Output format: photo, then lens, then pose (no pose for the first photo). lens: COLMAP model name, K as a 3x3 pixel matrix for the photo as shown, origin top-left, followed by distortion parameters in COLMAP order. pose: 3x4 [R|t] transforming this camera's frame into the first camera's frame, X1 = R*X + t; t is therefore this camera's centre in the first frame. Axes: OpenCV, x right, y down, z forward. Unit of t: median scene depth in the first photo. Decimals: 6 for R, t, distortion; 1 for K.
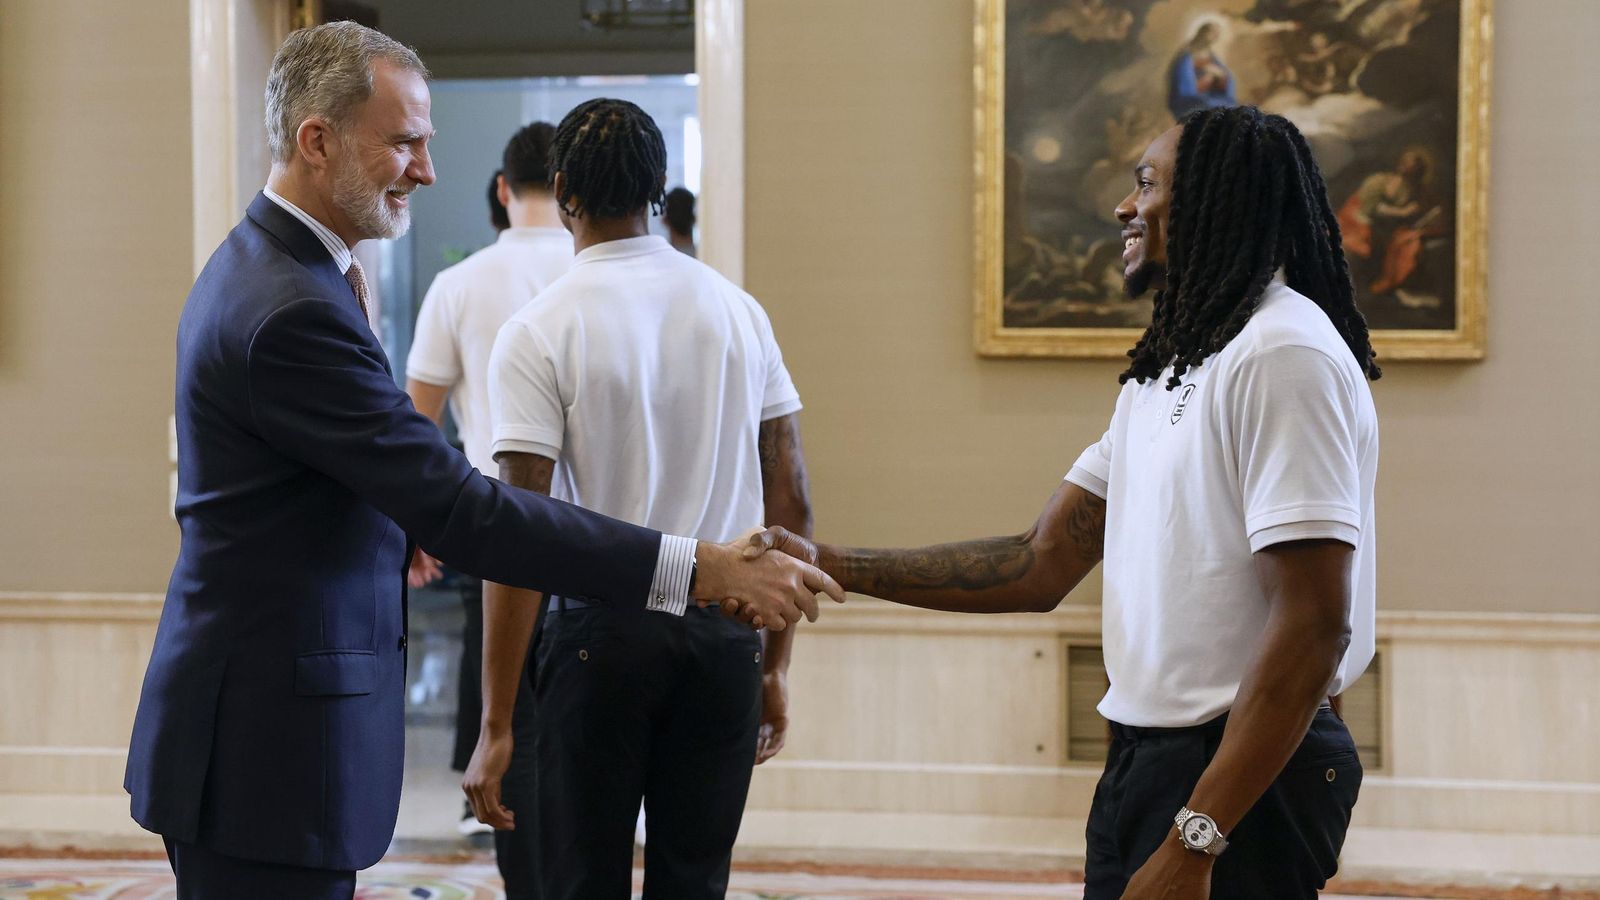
lens RADIAL K [[1269.3, 0, 691.8], [0, 1269.3, 399.0], [0, 0, 1]] dist [-0.000203, 0.014003]
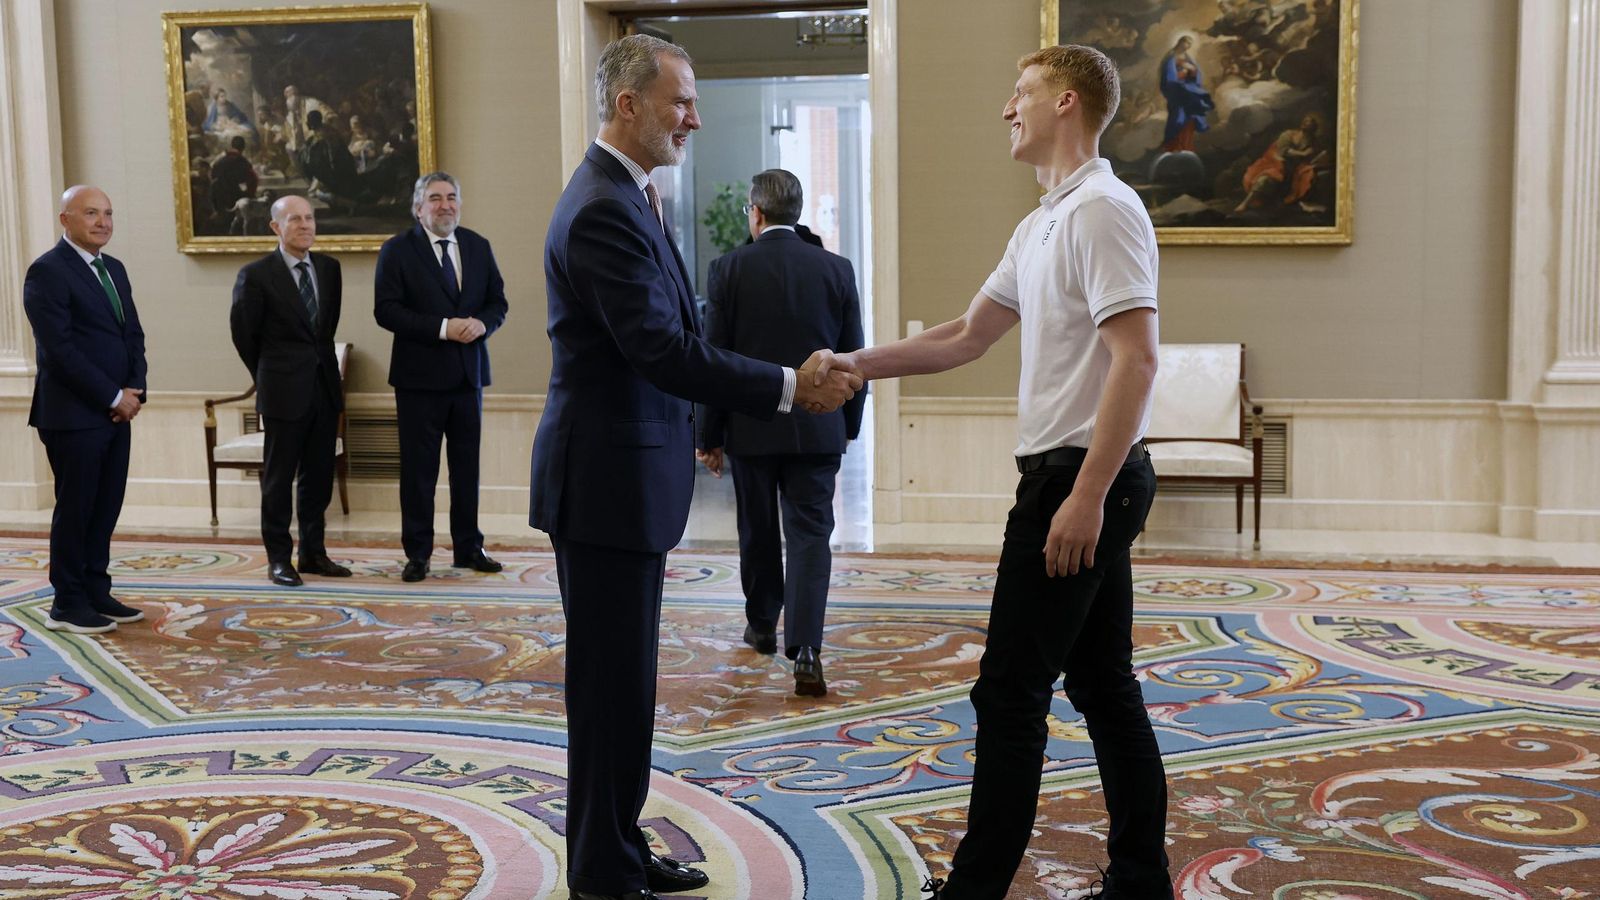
lens RADIAL K [[1333.4, 0, 796.5], [0, 1333.4, 429.2], [0, 0, 1]] dist [0.001718, 0.015892]
pose [[0.997705, -0.003811, -0.067598, 0.026768], [0.013819, 0.988859, 0.148214, -0.060175], [0.066280, -0.148808, 0.986642, -0.774928]]
